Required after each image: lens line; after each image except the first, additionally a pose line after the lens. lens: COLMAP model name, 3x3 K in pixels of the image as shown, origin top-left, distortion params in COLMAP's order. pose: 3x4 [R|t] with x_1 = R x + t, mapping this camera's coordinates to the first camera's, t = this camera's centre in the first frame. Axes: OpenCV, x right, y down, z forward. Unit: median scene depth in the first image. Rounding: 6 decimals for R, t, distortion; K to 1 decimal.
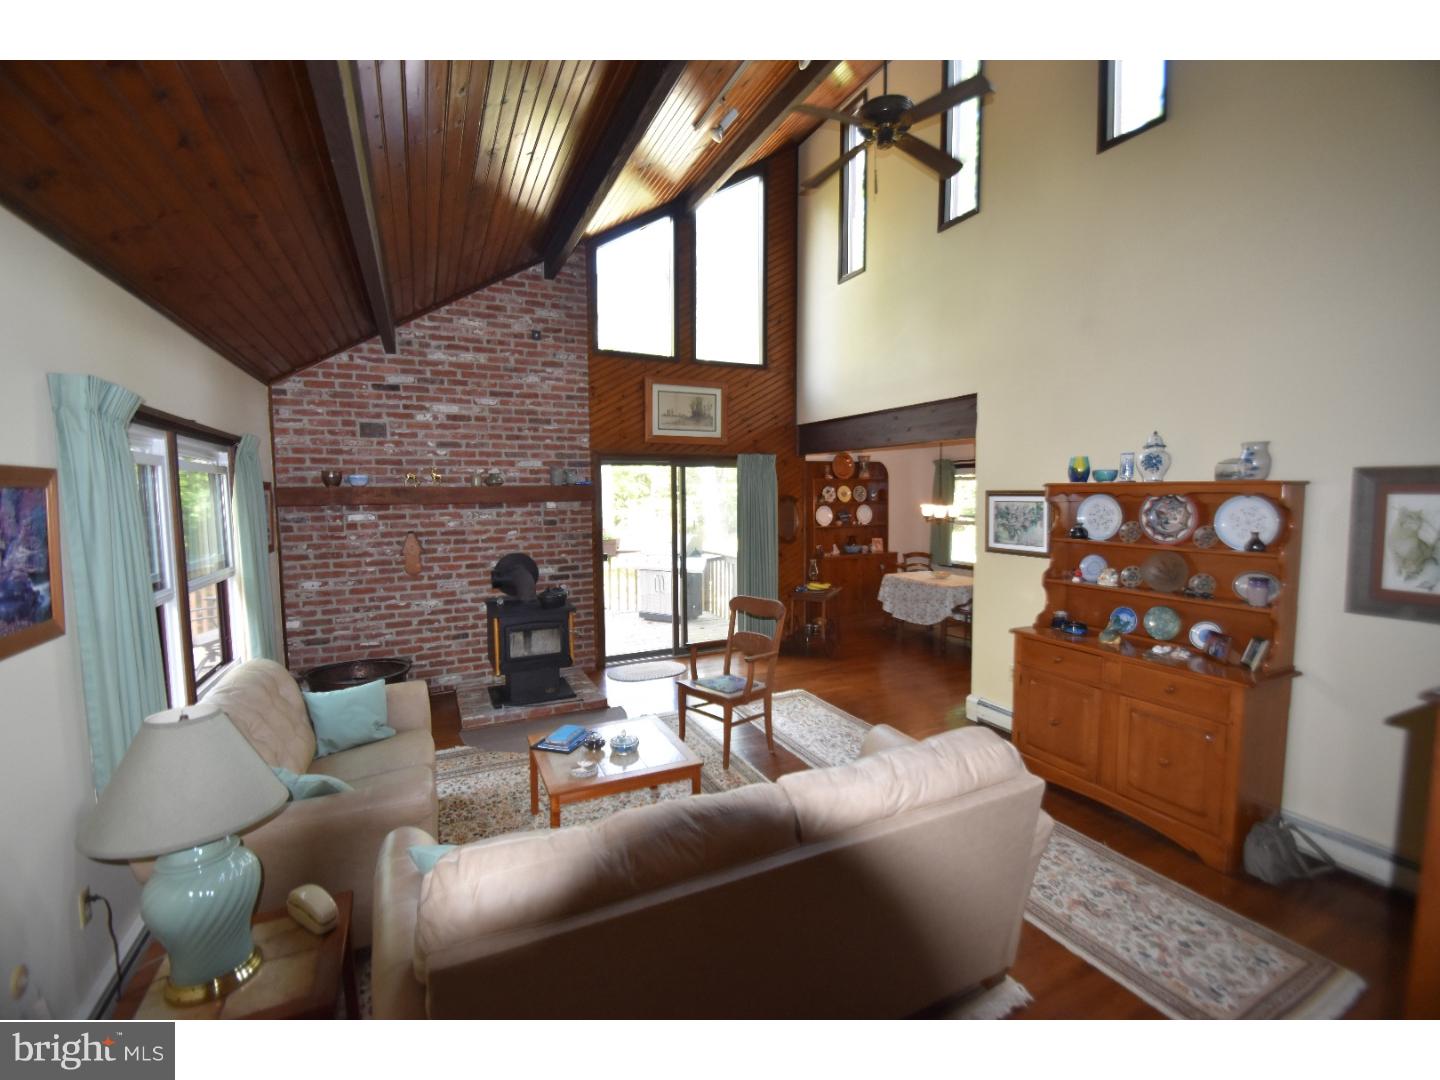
lens RADIAL K [[629.2, 0, 724.5], [0, 629.2, 538.6], [0, 0, 1]] dist [-0.000255, 0.000012]
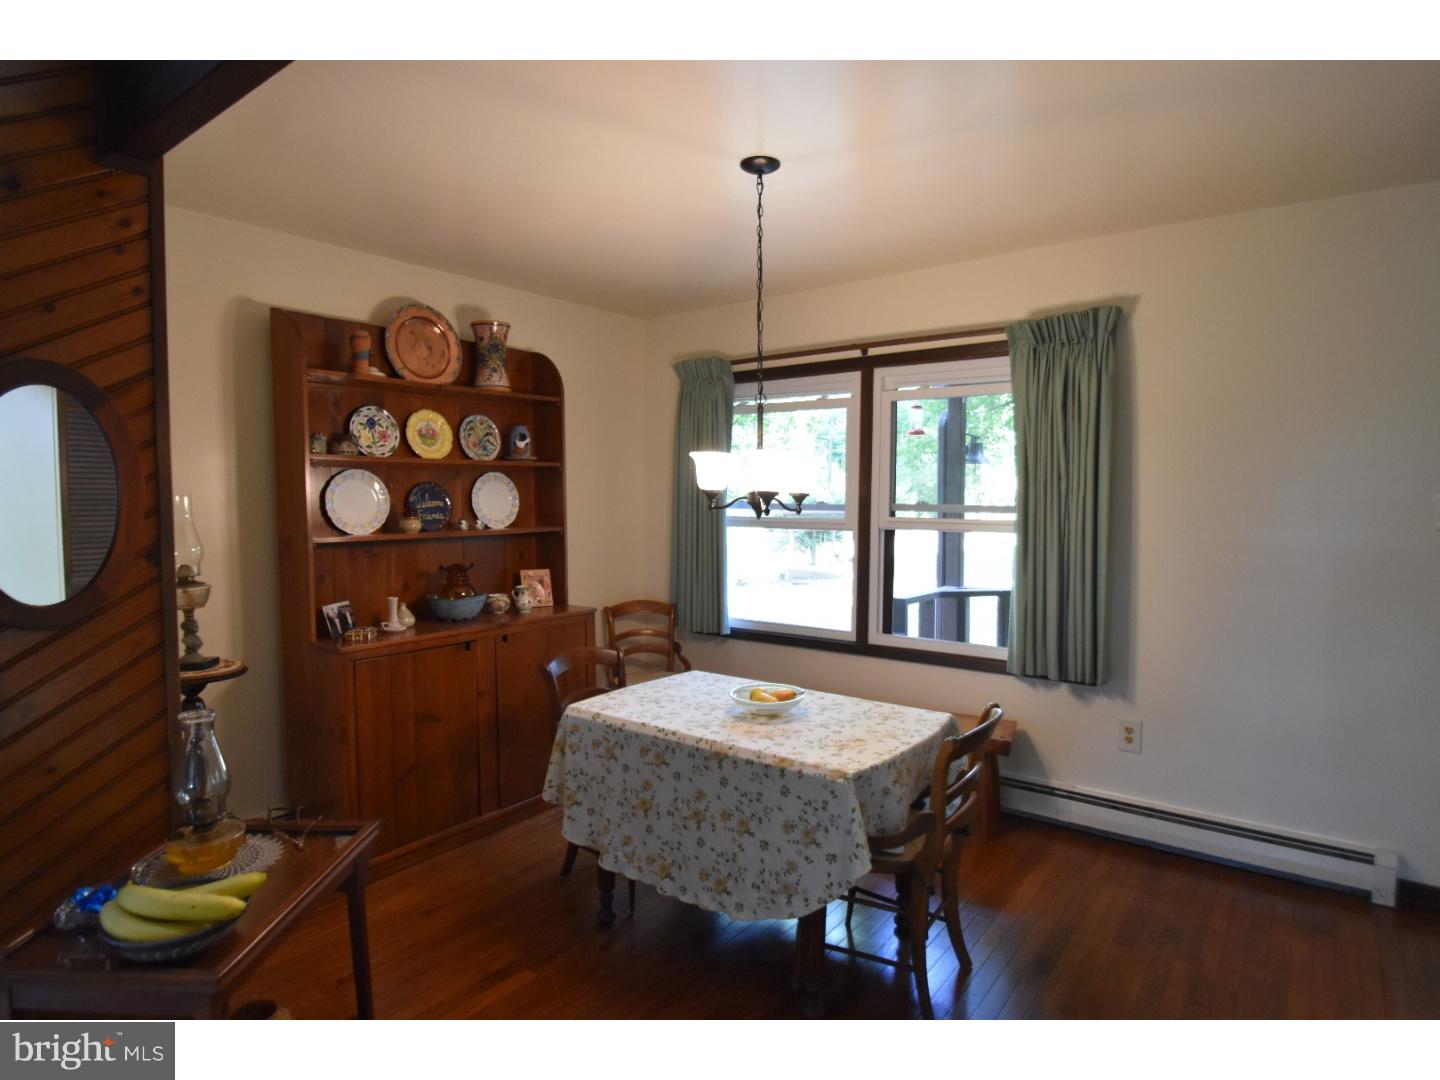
lens RADIAL K [[795.1, 0, 721.7], [0, 795.1, 531.5], [0, 0, 1]] dist [-0.001551, -0.000060]
pose [[0.892489, -0.013883, 0.450855, 0.140496], [0.030549, 0.999092, -0.029709, -0.005785], [-0.450033, 0.040288, 0.892103, 0.576922]]
